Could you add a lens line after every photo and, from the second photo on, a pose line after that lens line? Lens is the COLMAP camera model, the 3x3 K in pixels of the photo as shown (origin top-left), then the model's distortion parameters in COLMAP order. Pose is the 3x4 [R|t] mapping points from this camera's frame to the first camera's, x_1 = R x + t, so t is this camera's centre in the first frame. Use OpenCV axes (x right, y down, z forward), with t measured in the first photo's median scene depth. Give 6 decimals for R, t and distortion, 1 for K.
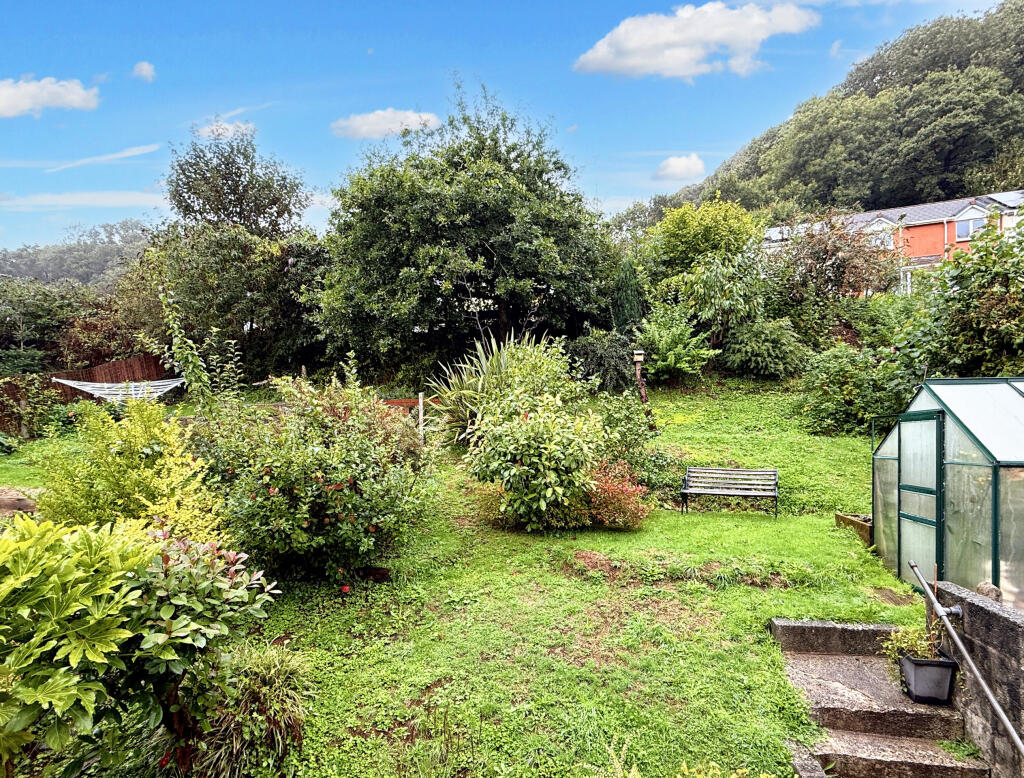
lens RADIAL K [[519.0, 0, 515.5], [0, 519.0, 436.4], [0, 0, 1]] dist [0.015273, -0.002090]
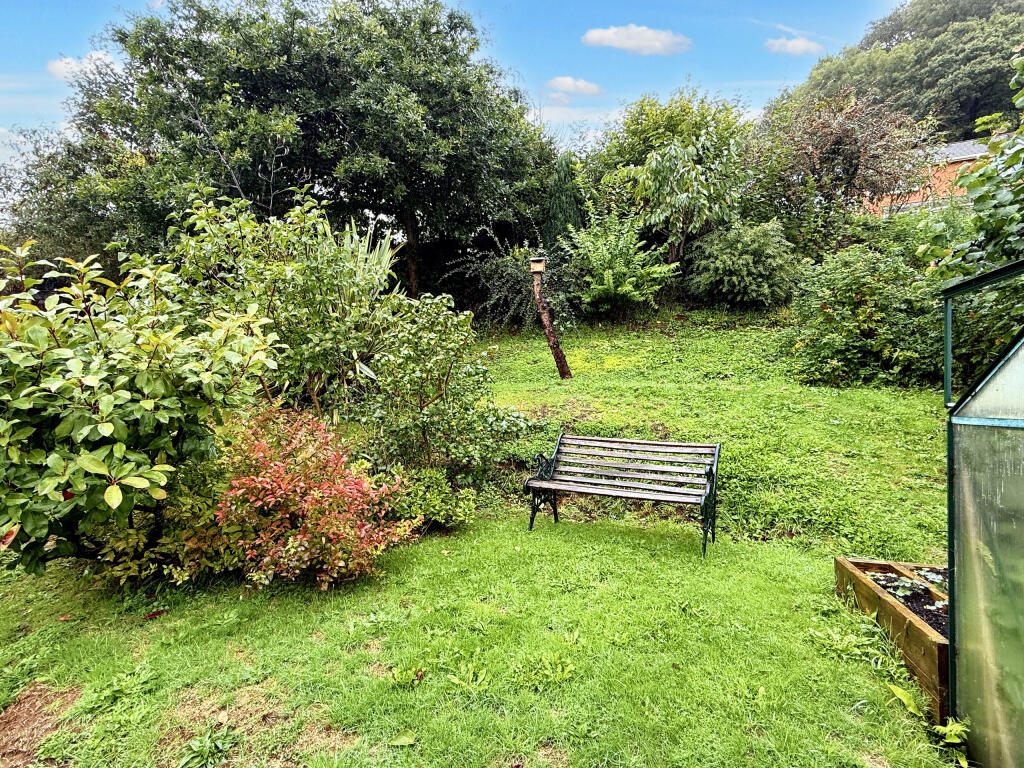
lens RADIAL K [[476.3, 0, 512.3], [0, 476.3, 391.6], [0, 0, 1]] dist [-0.003591, 0.001749]
pose [[0.997407, 0.009087, -0.071392, 0.250744], [-0.010003, 0.999872, -0.012483, 0.015613], [0.071269, 0.013165, 0.997370, 0.394987]]
